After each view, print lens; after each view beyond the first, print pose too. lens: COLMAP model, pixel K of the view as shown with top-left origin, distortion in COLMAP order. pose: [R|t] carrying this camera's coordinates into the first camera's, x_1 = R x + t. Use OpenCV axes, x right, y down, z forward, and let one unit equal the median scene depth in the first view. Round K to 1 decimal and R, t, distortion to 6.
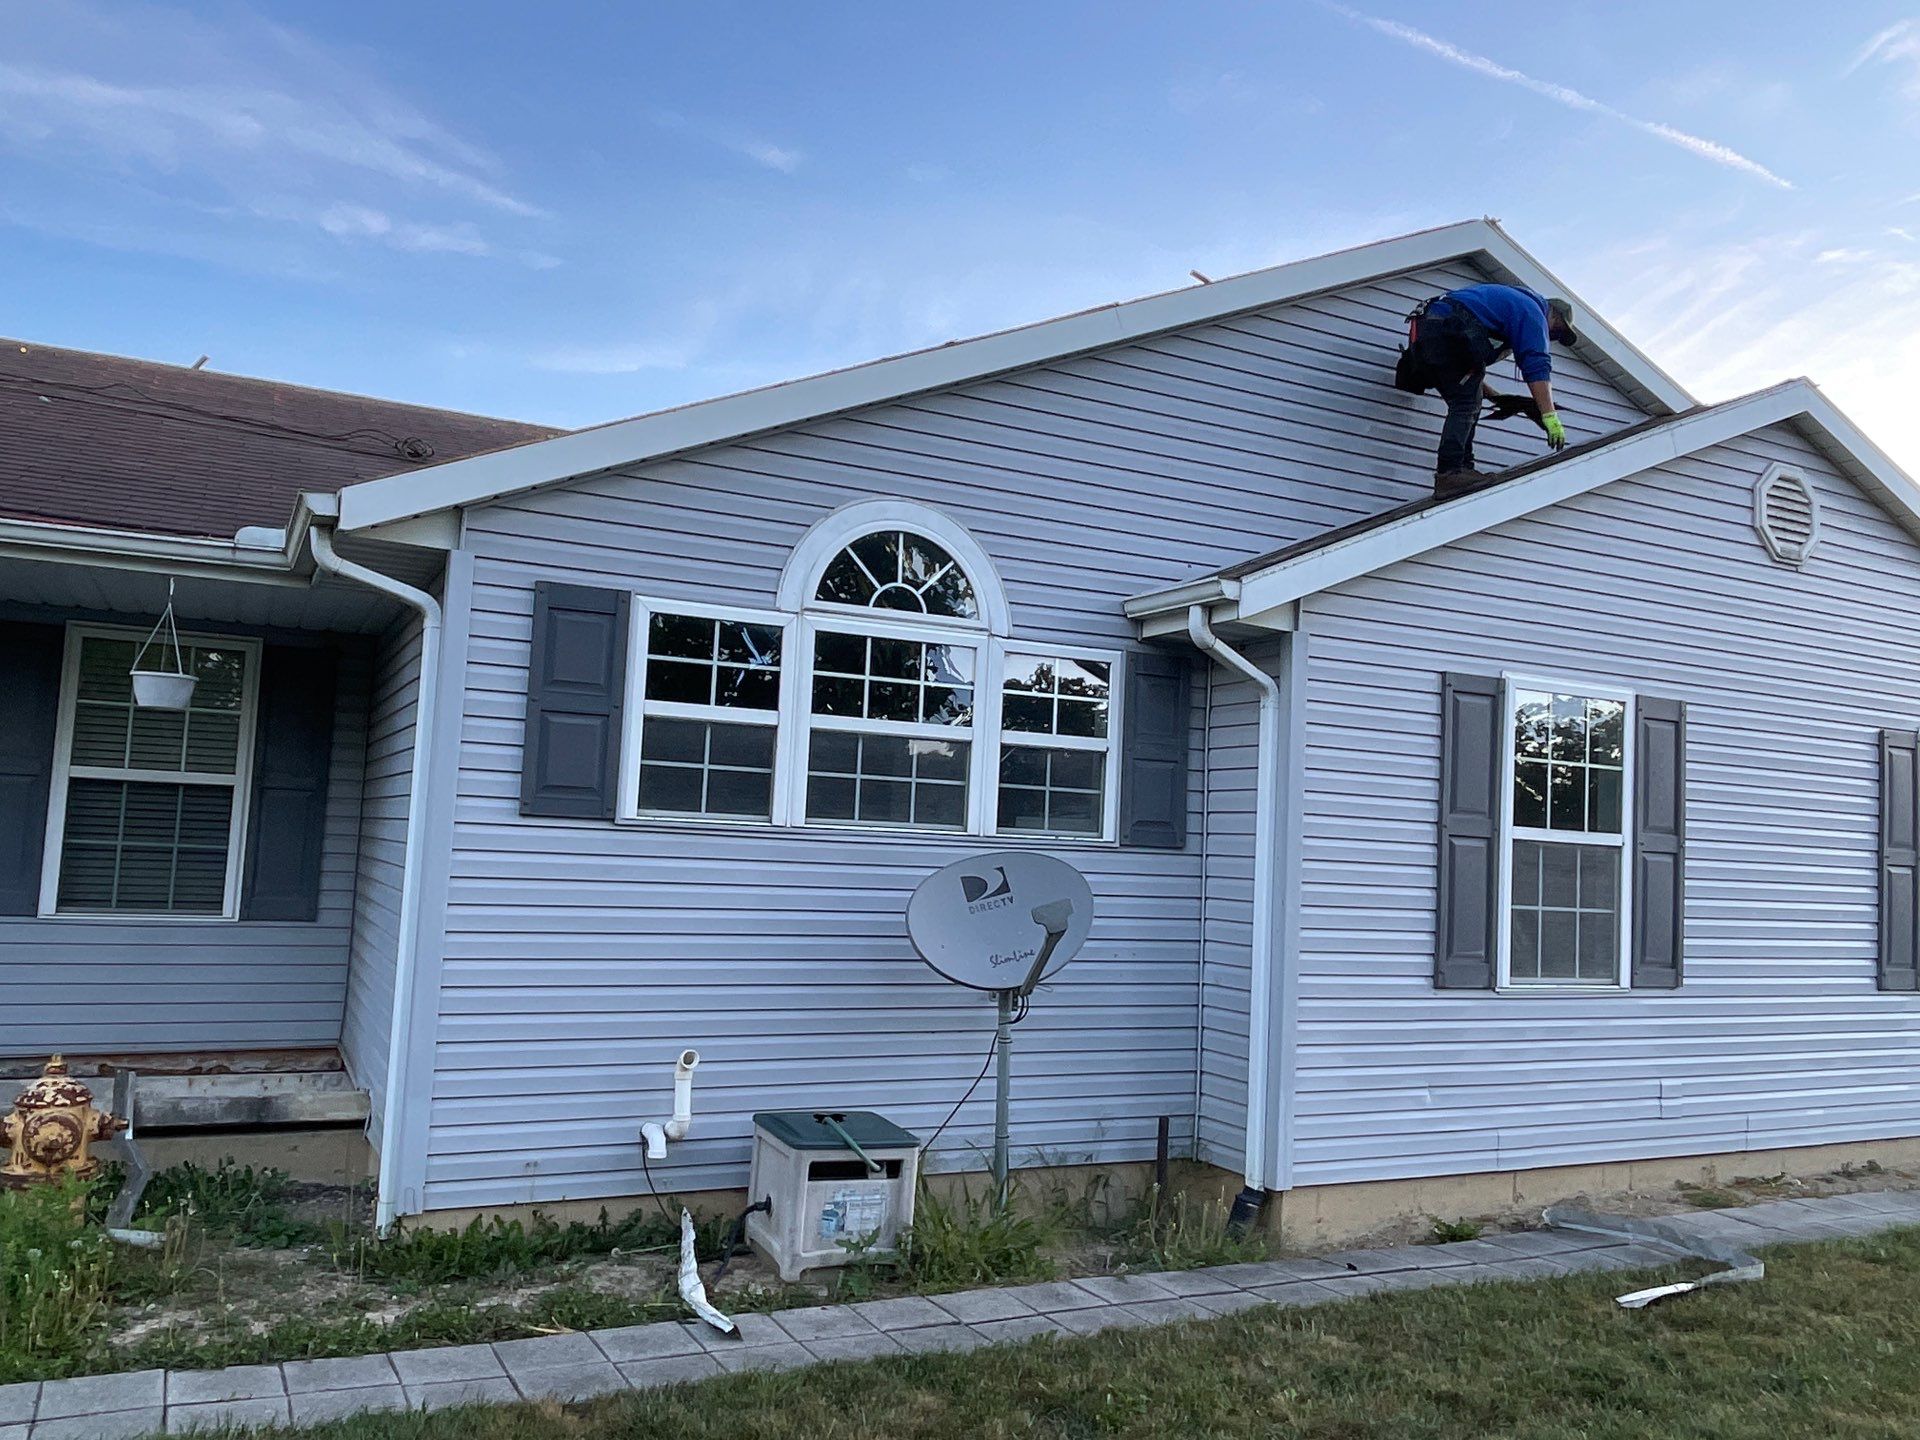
lens RADIAL K [[1407.2, 0, 927.2], [0, 1407.2, 734.1], [0, 0, 1]] dist [0.122245, -0.180348]
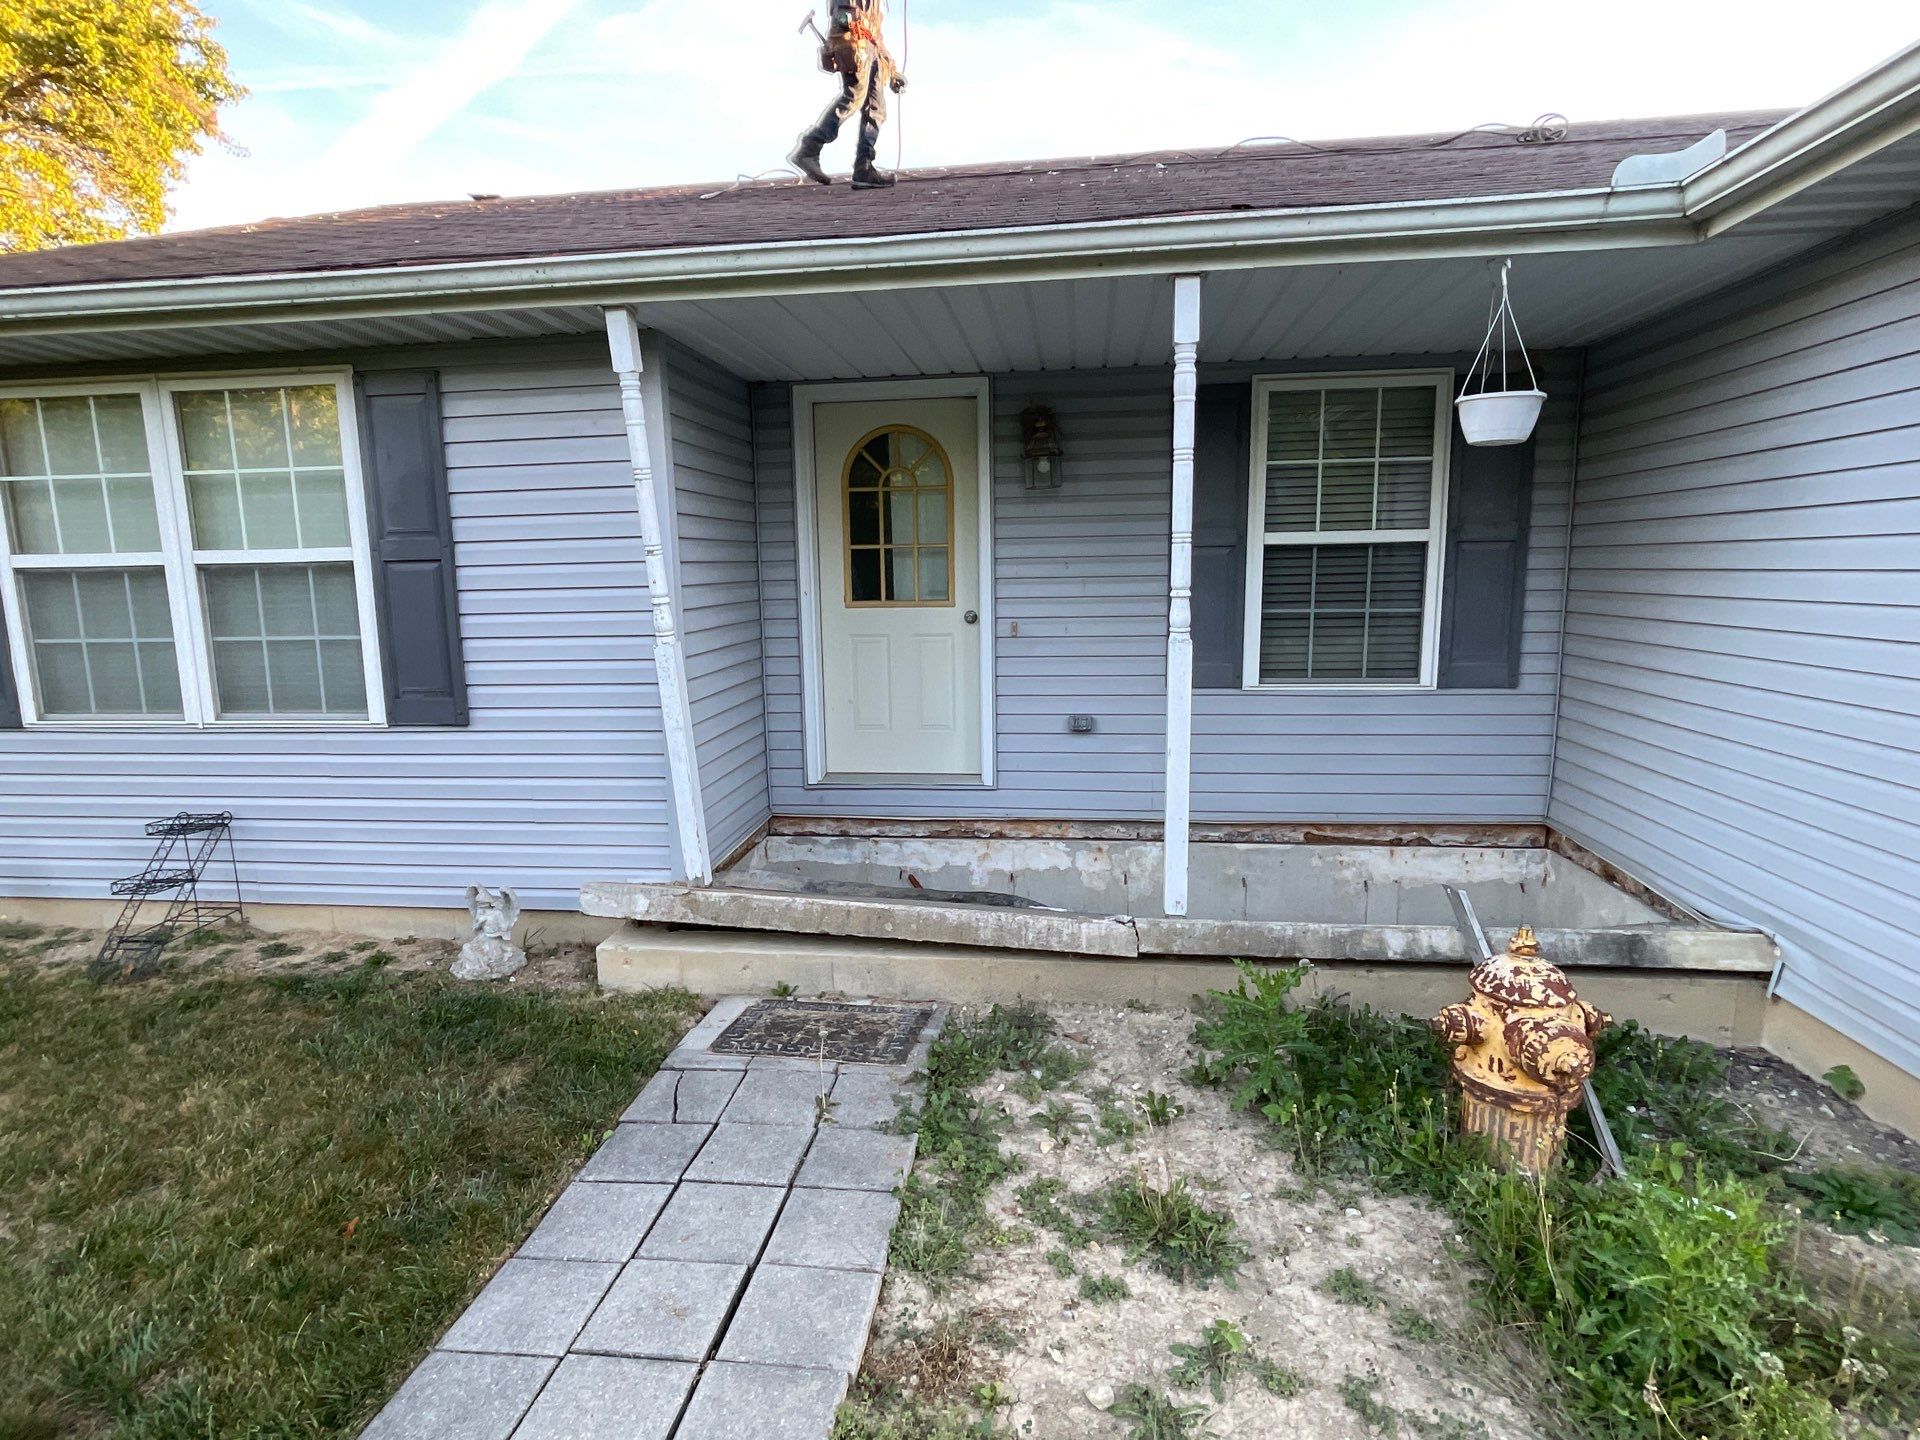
lens RADIAL K [[967.6, 0, 960.0], [0, 967.6, 720.0], [0, 0, 1]] dist [-0.000972, -0.000539]
pose [[0.845471, 0.021983, -0.533568, -0.485376], [0.099081, 0.975347, 0.197184, -0.004189], [0.524748, -0.219580, 0.822450, 0.385039]]
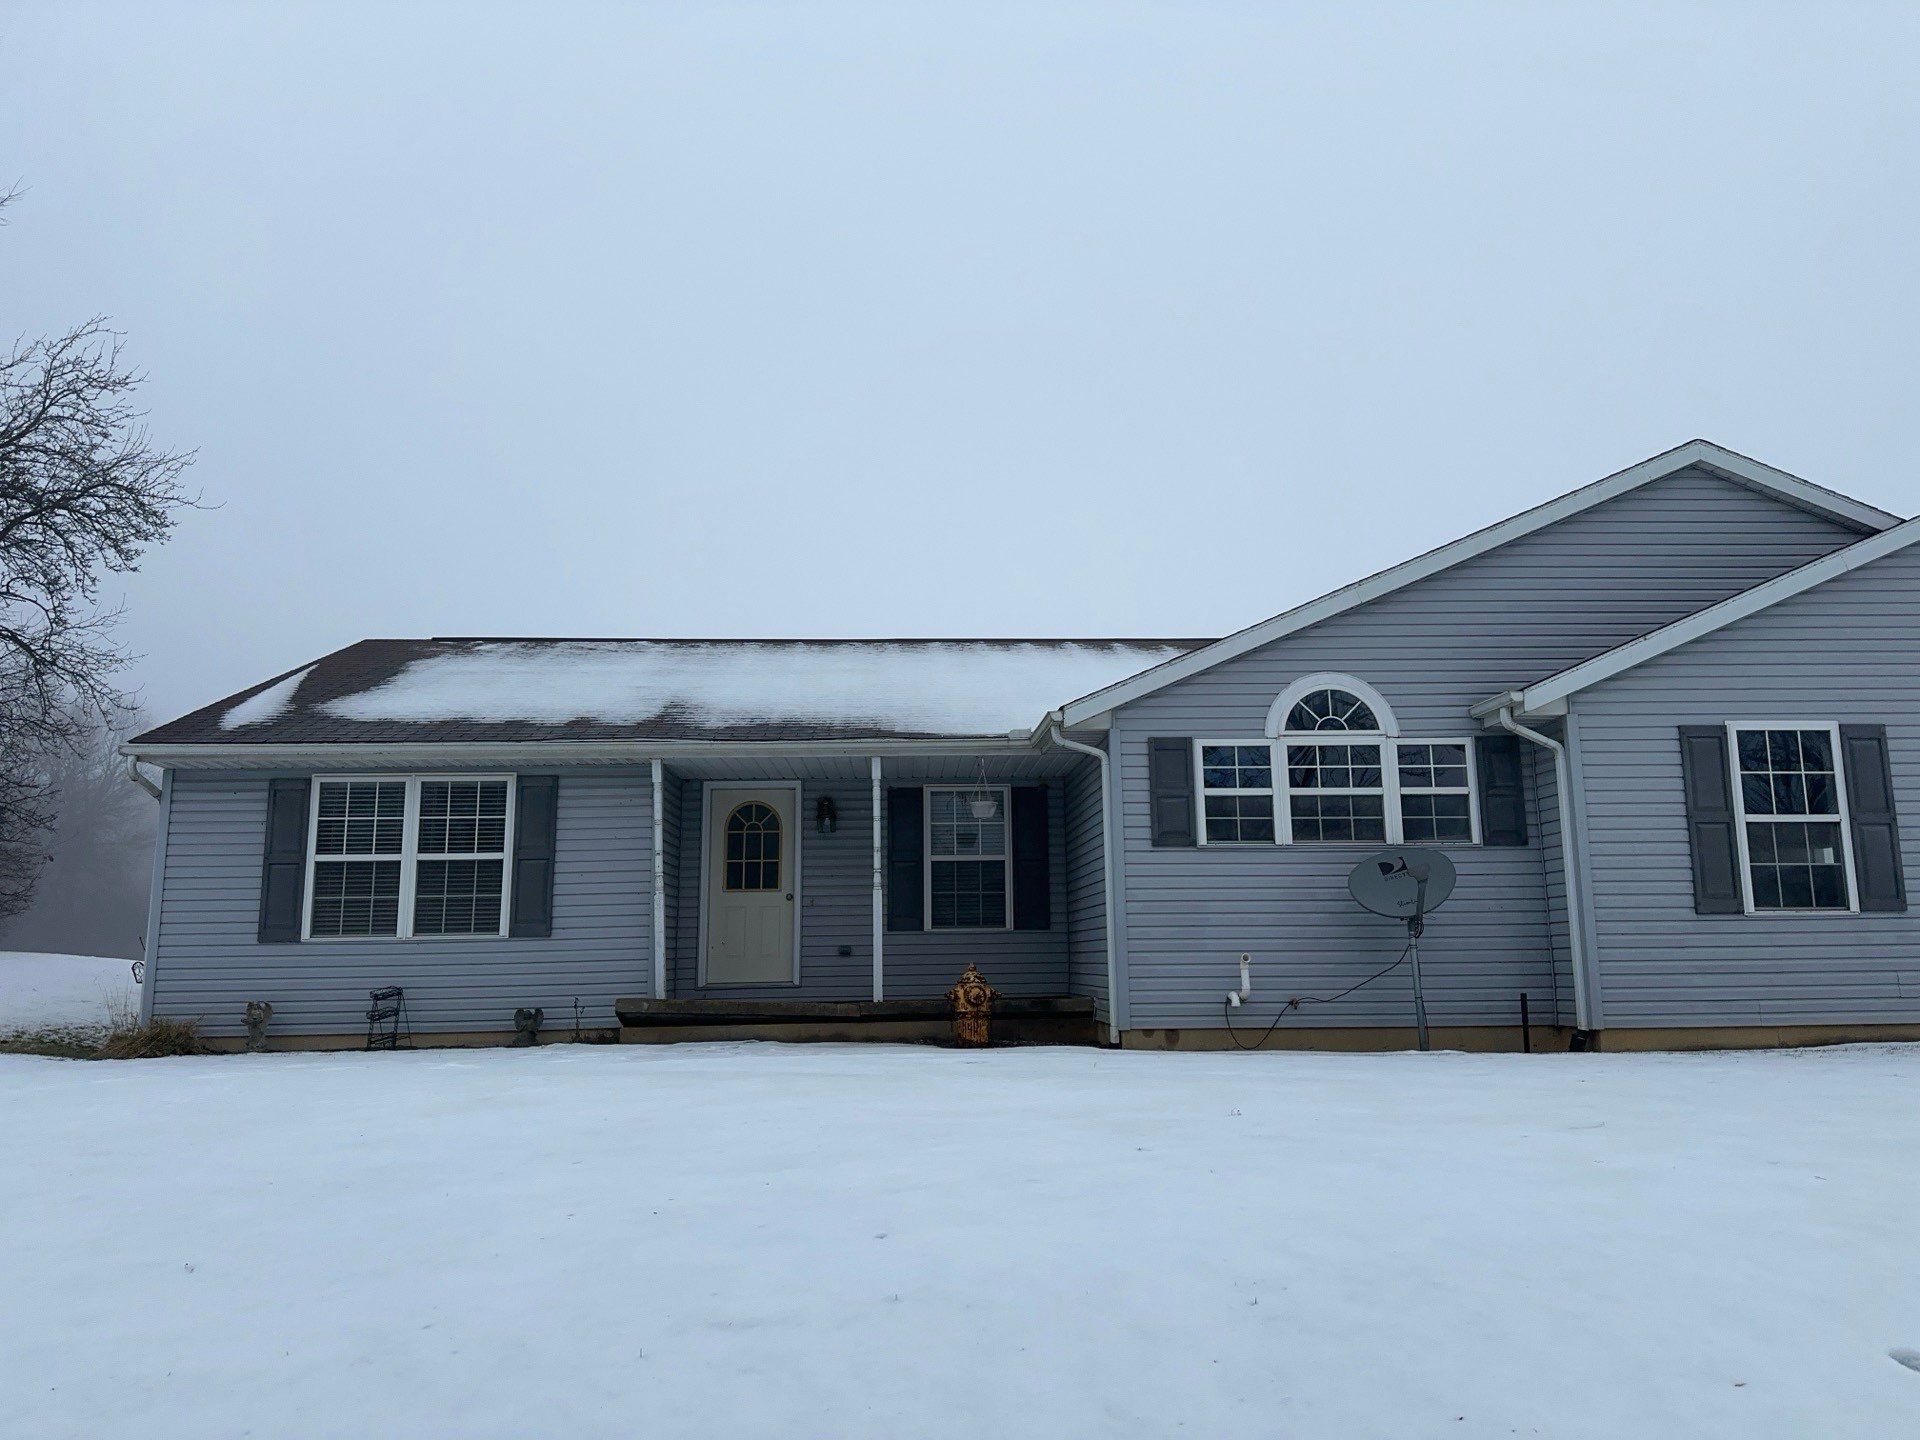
lens RADIAL K [[1407.2, 0, 927.2], [0, 1407.2, 734.1], [0, 0, 1]] dist [0.122245, -0.180348]
pose [[0.913286, -0.120991, -0.388934, 0.219201], [0.084610, 0.990389, -0.109415, 0.079463], [0.398434, 0.067019, 0.914745, -0.955272]]
